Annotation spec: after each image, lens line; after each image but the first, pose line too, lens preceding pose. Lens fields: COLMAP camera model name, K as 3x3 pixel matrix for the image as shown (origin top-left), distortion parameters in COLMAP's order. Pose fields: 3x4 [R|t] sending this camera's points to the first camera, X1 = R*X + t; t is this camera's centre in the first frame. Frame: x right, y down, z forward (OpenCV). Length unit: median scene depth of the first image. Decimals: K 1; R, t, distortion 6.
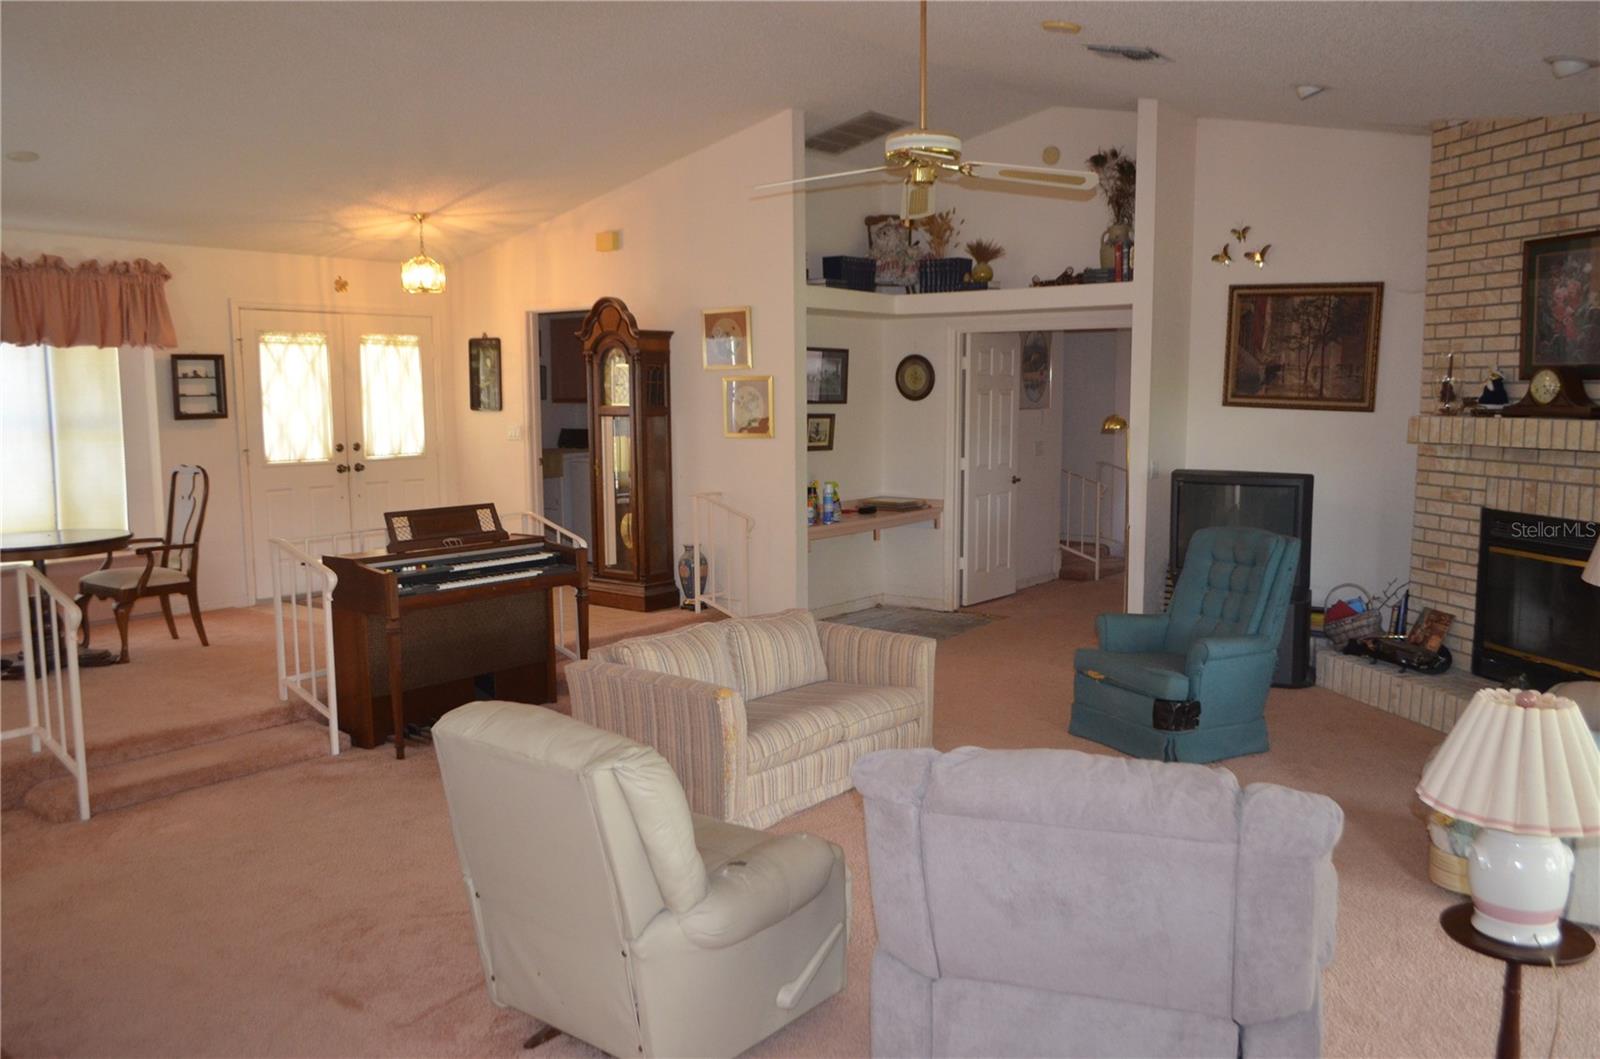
lens RADIAL K [[1219.9, 0, 804.0], [0, 1219.9, 536.3], [0, 0, 1]] dist [-0.026434, 0.005223]
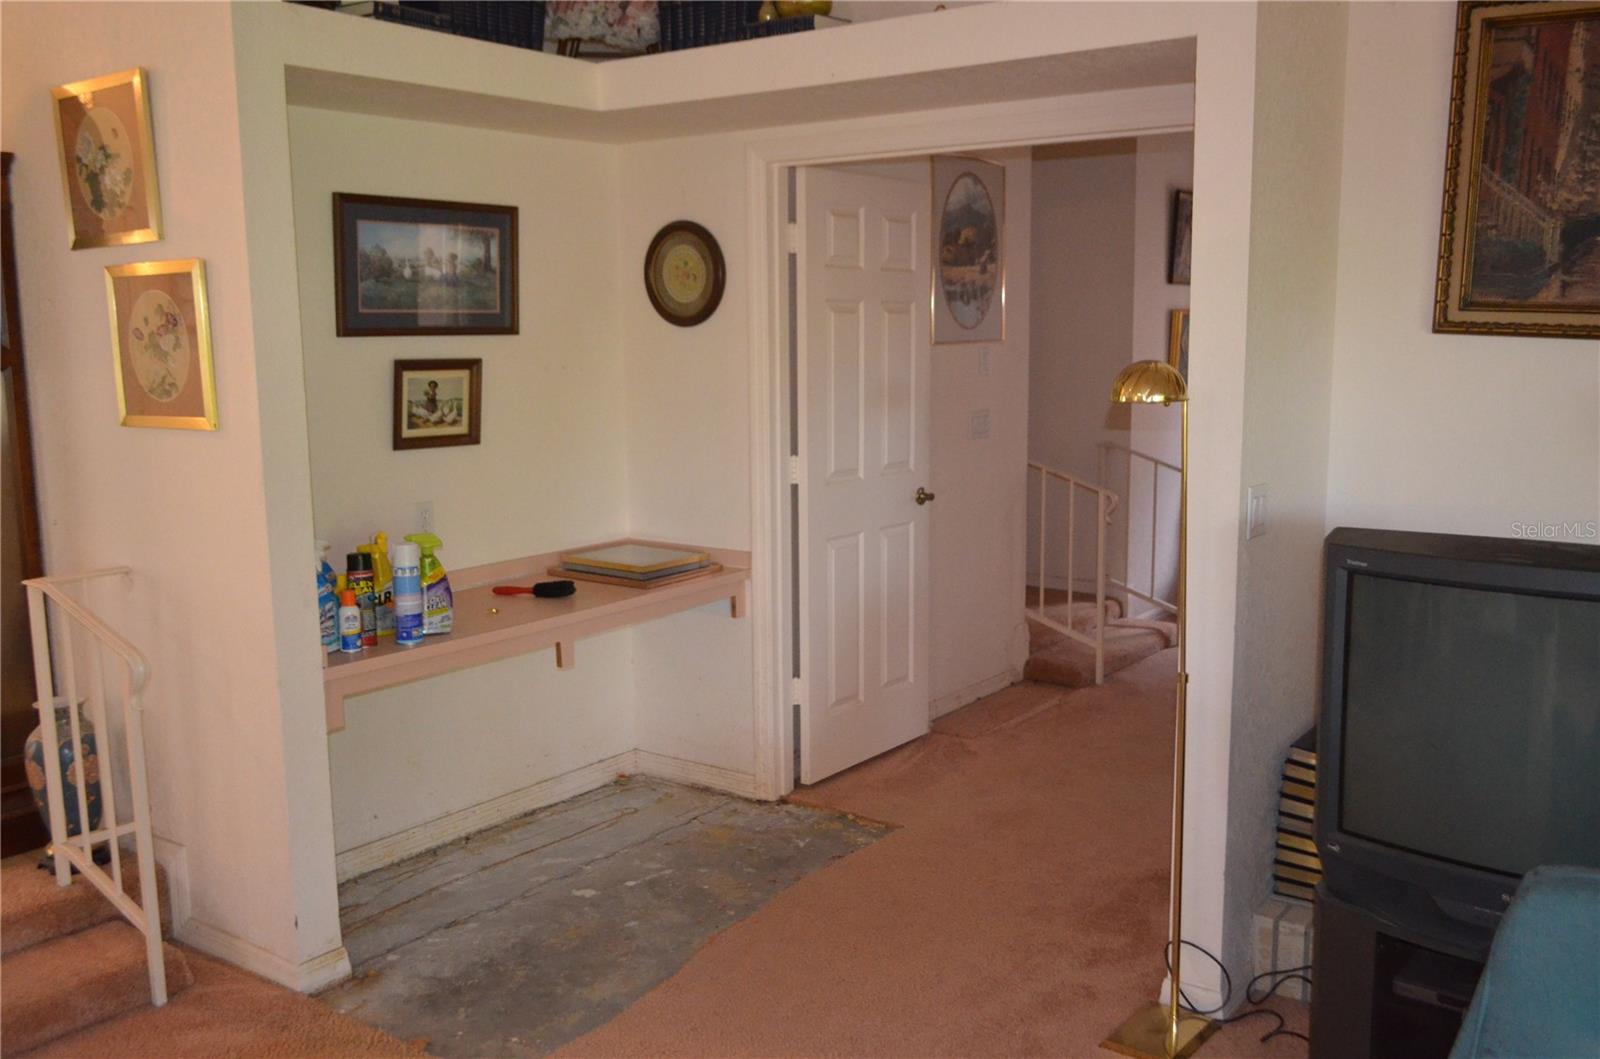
lens RADIAL K [[1445.9, 0, 792.5], [0, 1445.9, 535.1], [0, 0, 1]] dist [-0.033529, 0.008003]
pose [[0.999626, -0.010320, 0.025337, 0.116239], [0.009611, 0.999563, 0.027937, -0.050459], [-0.025614, -0.027683, 0.999289, 0.478182]]
